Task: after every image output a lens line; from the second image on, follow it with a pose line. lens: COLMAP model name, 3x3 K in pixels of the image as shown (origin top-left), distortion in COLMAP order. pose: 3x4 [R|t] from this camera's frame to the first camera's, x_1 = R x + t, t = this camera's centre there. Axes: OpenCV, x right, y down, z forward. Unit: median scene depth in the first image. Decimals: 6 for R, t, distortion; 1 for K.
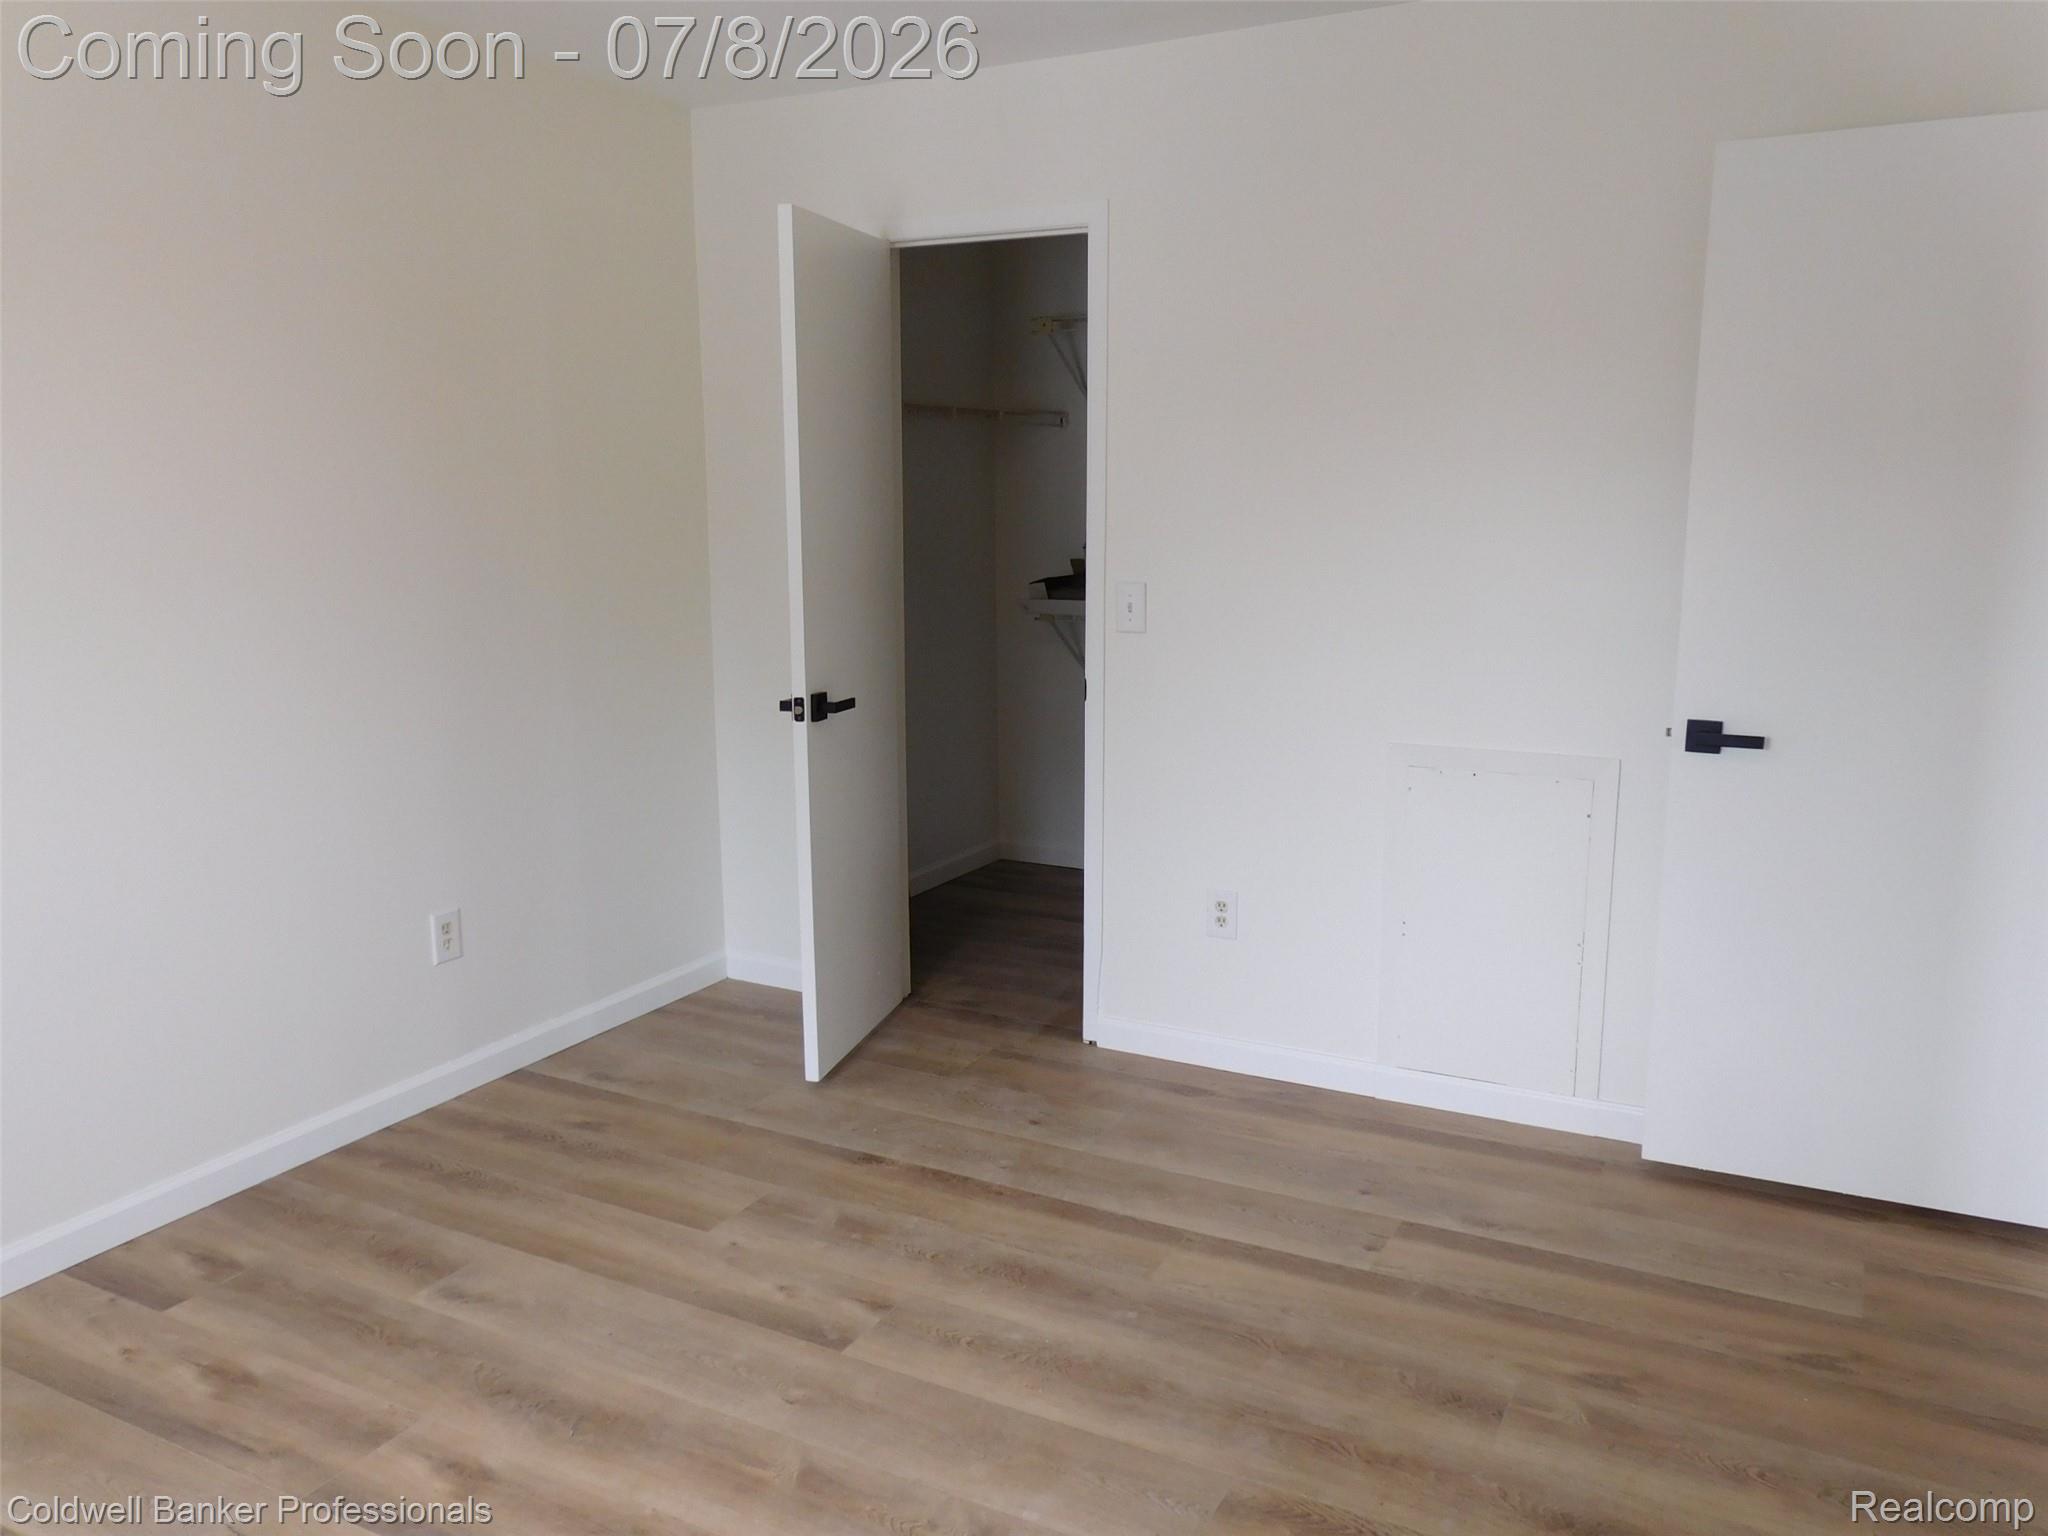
lens RADIAL K [[1545.8, 0, 1030.1], [0, 1545.8, 779.1], [0, 0, 1]] dist [-0.039987, 0.098391]
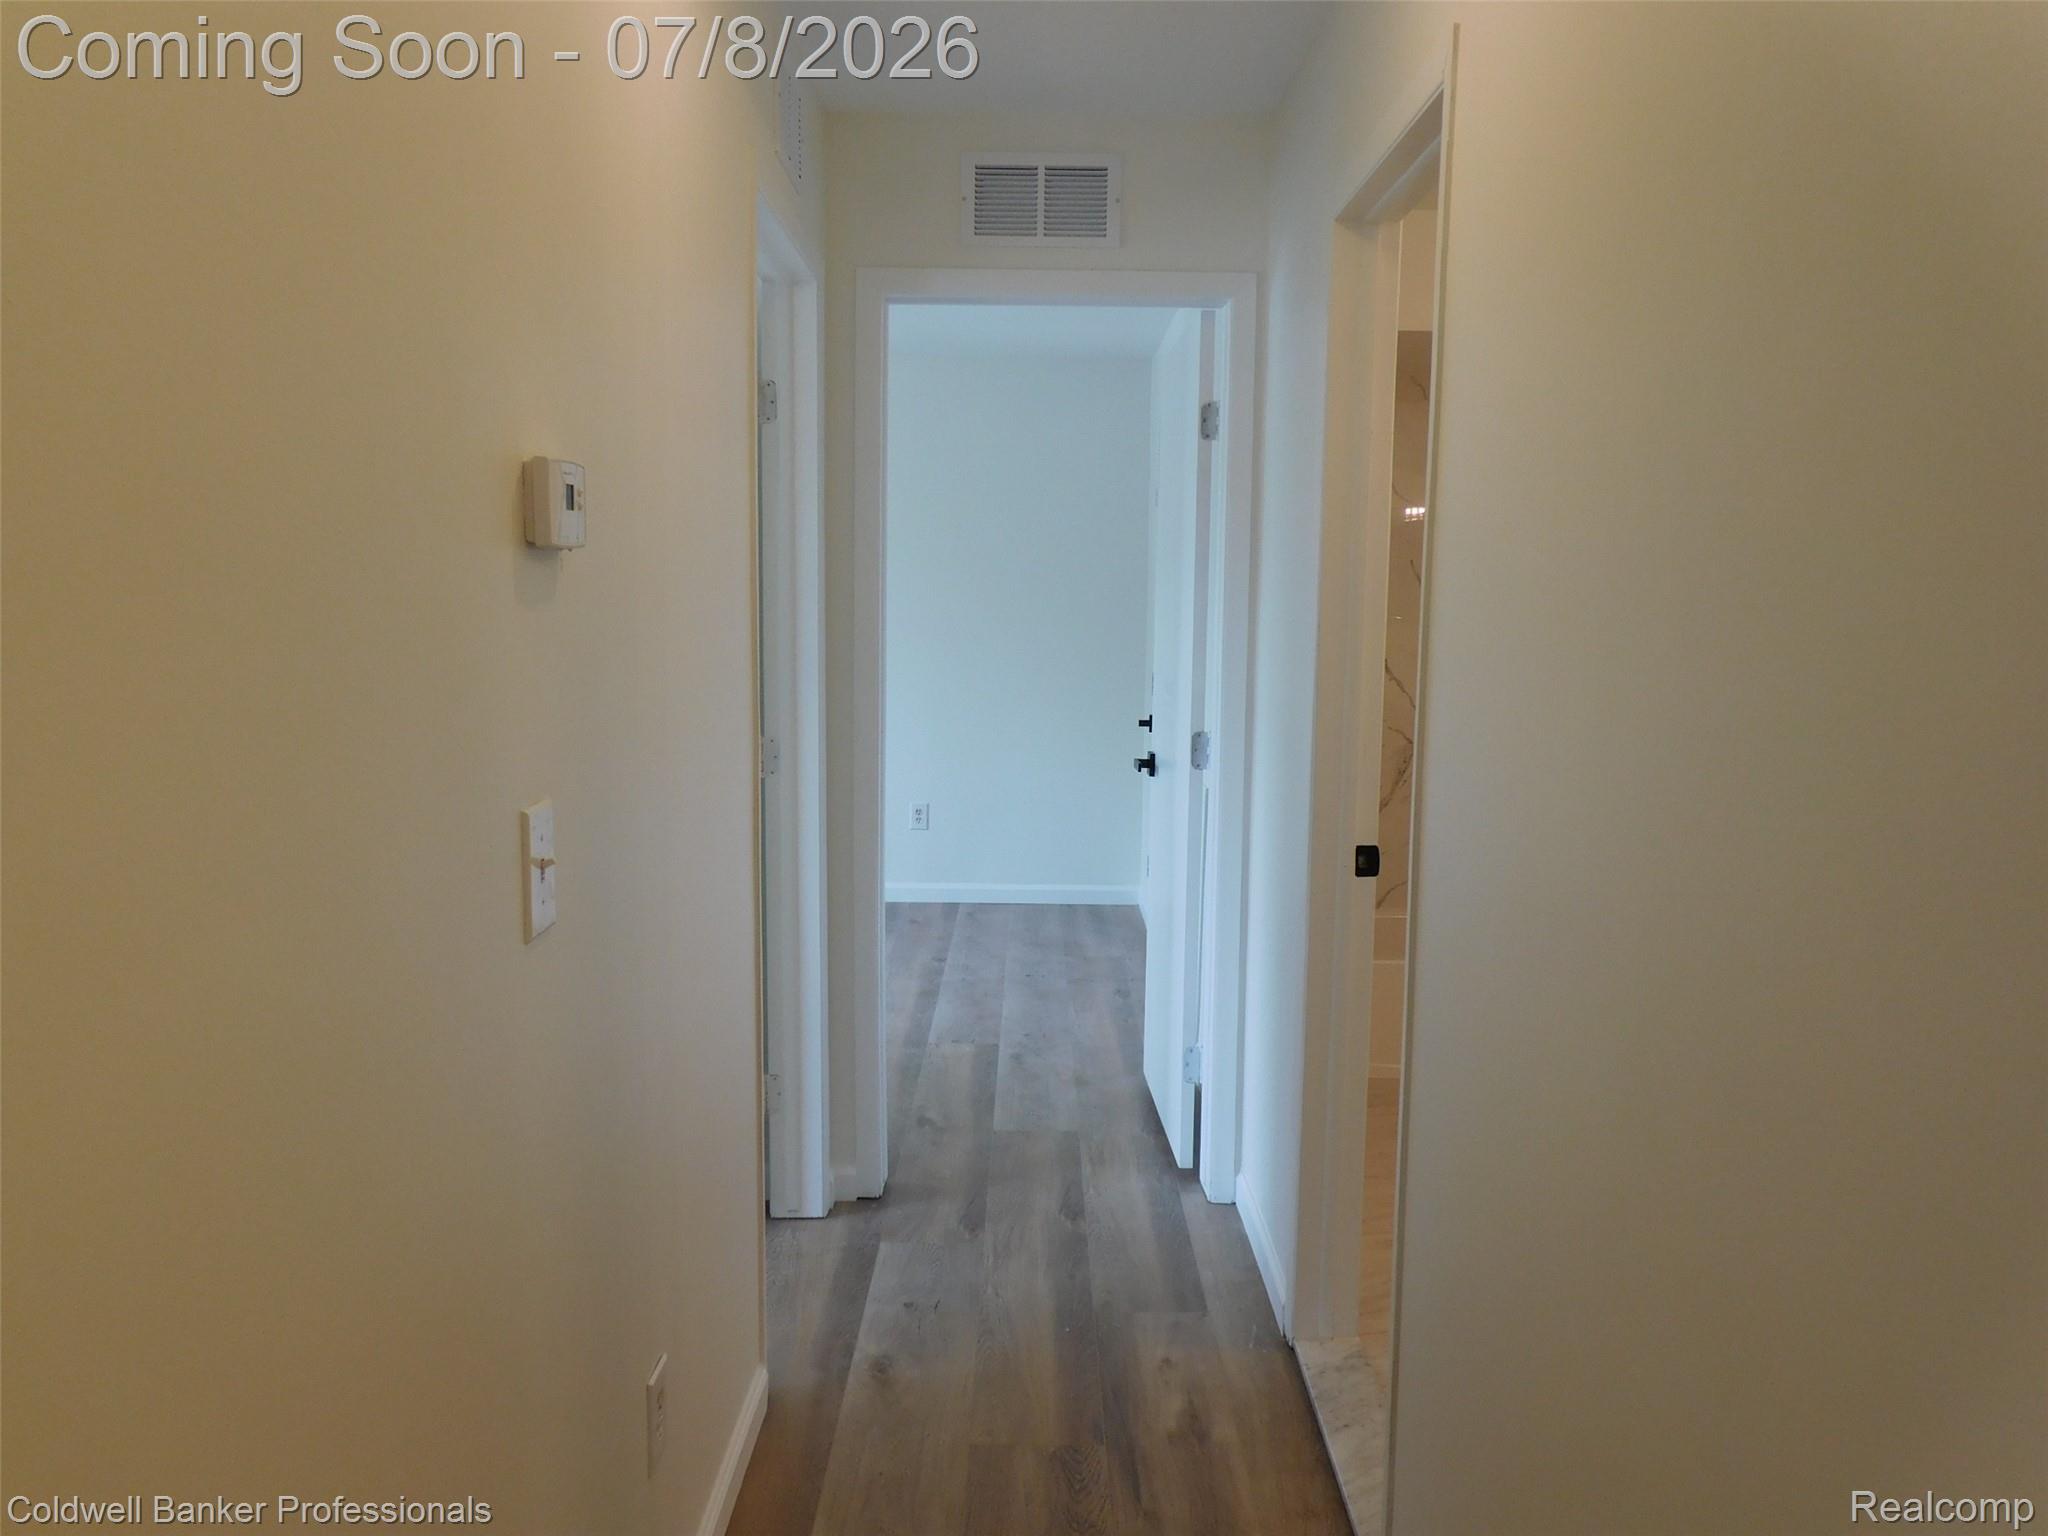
lens RADIAL K [[1545.8, 0, 1030.1], [0, 1545.8, 779.1], [0, 0, 1]] dist [-0.039987, 0.098391]
pose [[0.471543, 0.116968, -0.874052, 1.599004], [-0.174365, 0.983963, 0.037608, -0.046020], [0.864433, 0.134670, 0.484375, 0.219801]]
